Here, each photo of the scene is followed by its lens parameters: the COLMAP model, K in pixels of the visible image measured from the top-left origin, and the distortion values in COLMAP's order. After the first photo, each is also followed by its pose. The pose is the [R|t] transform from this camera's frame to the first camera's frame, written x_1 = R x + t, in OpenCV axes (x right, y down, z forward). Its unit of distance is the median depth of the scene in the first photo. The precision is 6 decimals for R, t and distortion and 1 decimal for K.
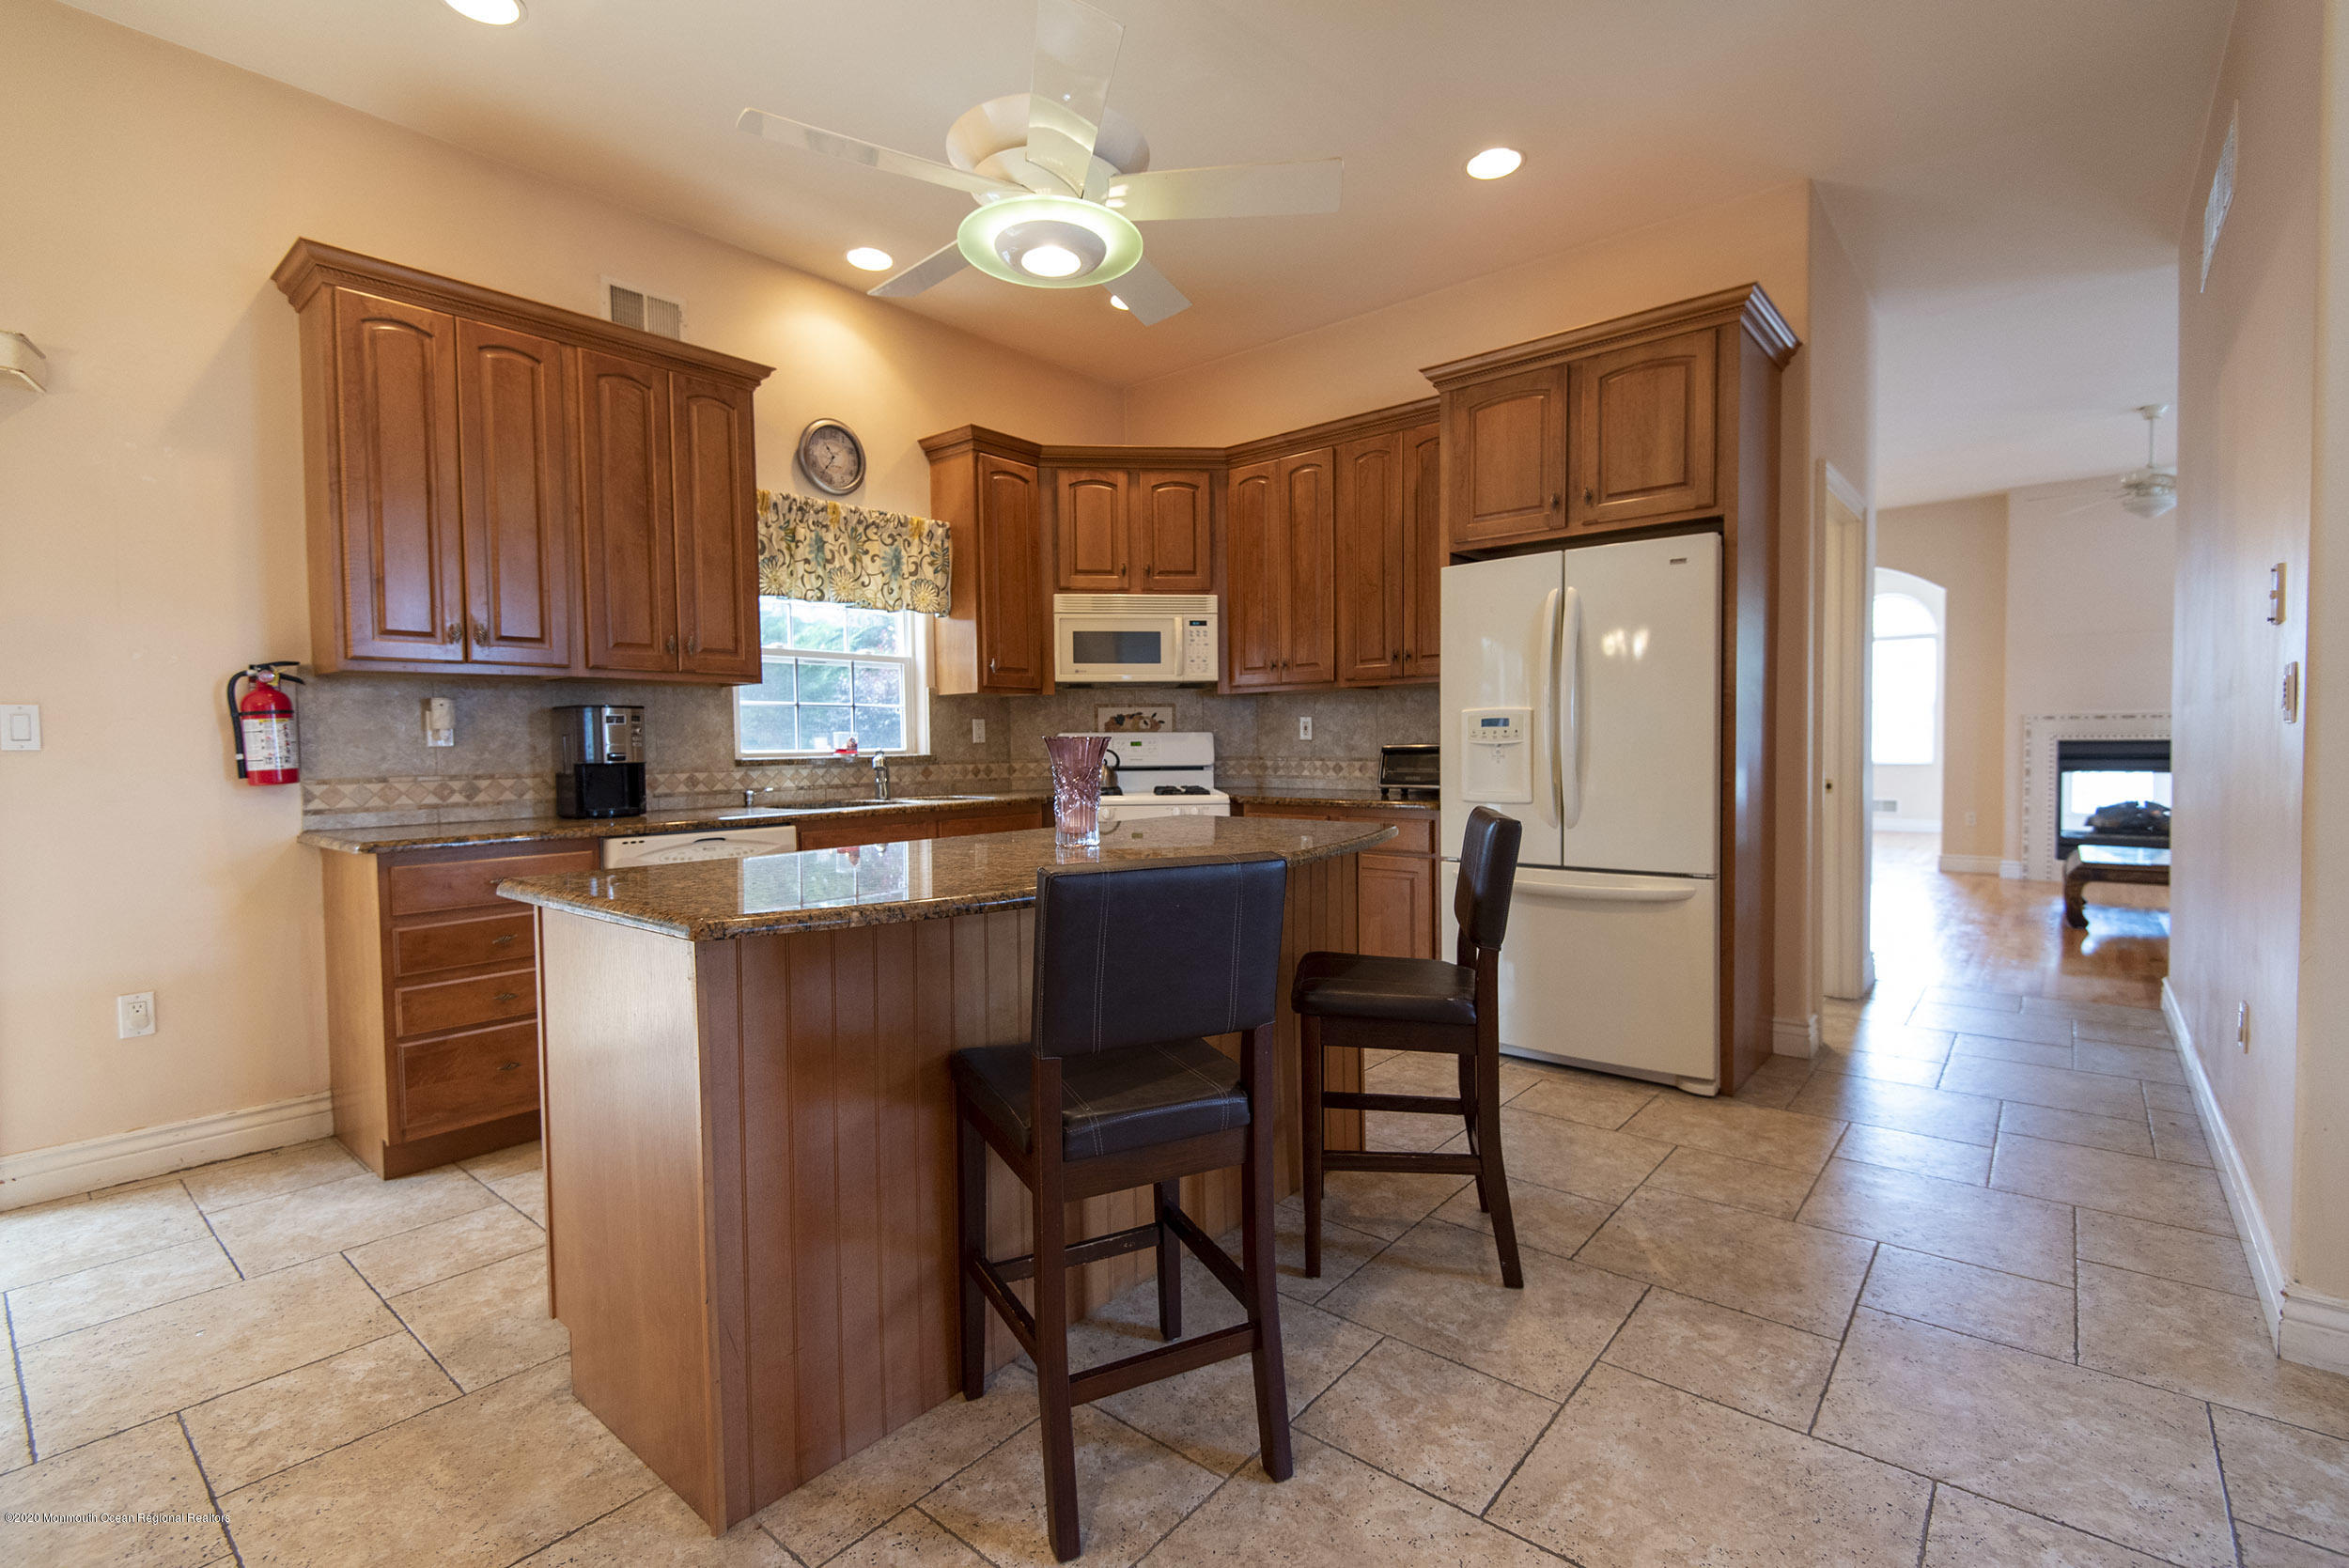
lens RADIAL K [[1057.7, 0, 1219.6], [0, 1057.7, 778.3], [0, 0, 1]] dist [0.031644, -0.016632]
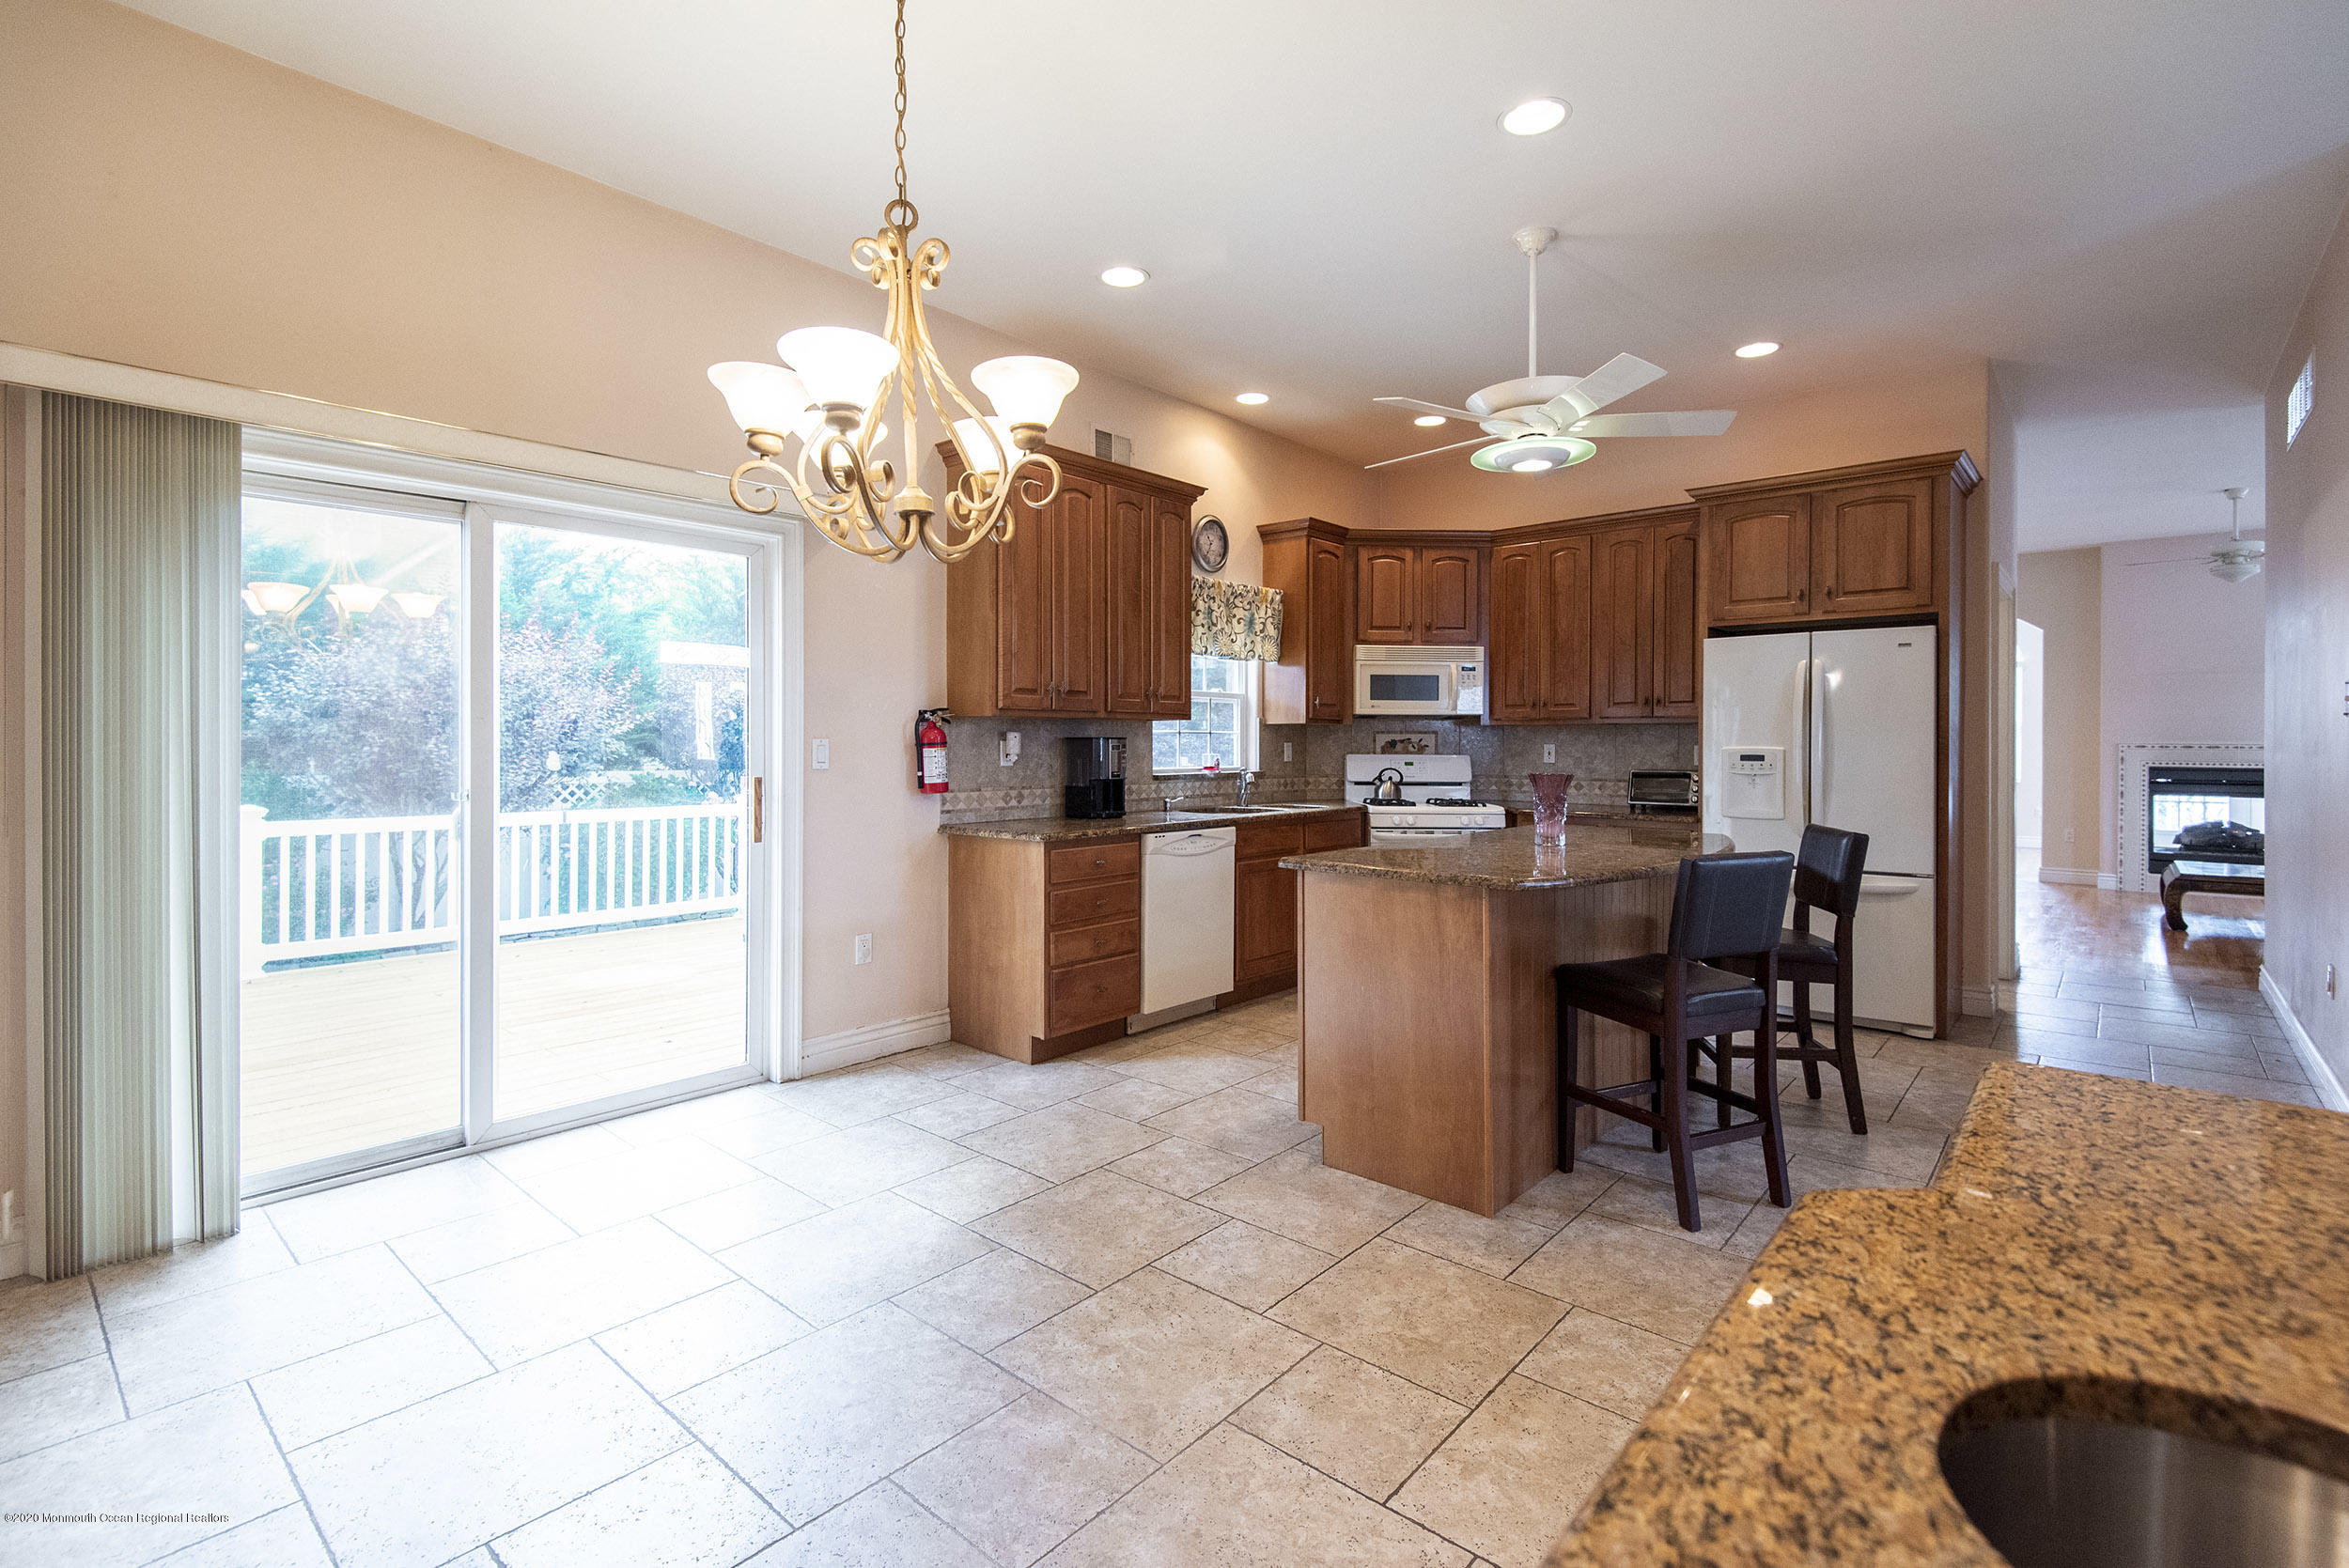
lens RADIAL K [[1077.0, 0, 1227.3], [0, 1077.0, 743.7], [0, 0, 1]] dist [0.038457, -0.024316]
pose [[0.999726, 0.014987, -0.017992, -0.313362], [-0.015572, 0.999340, -0.032829, -0.012937], [0.017488, 0.033100, 0.999299, -0.312313]]
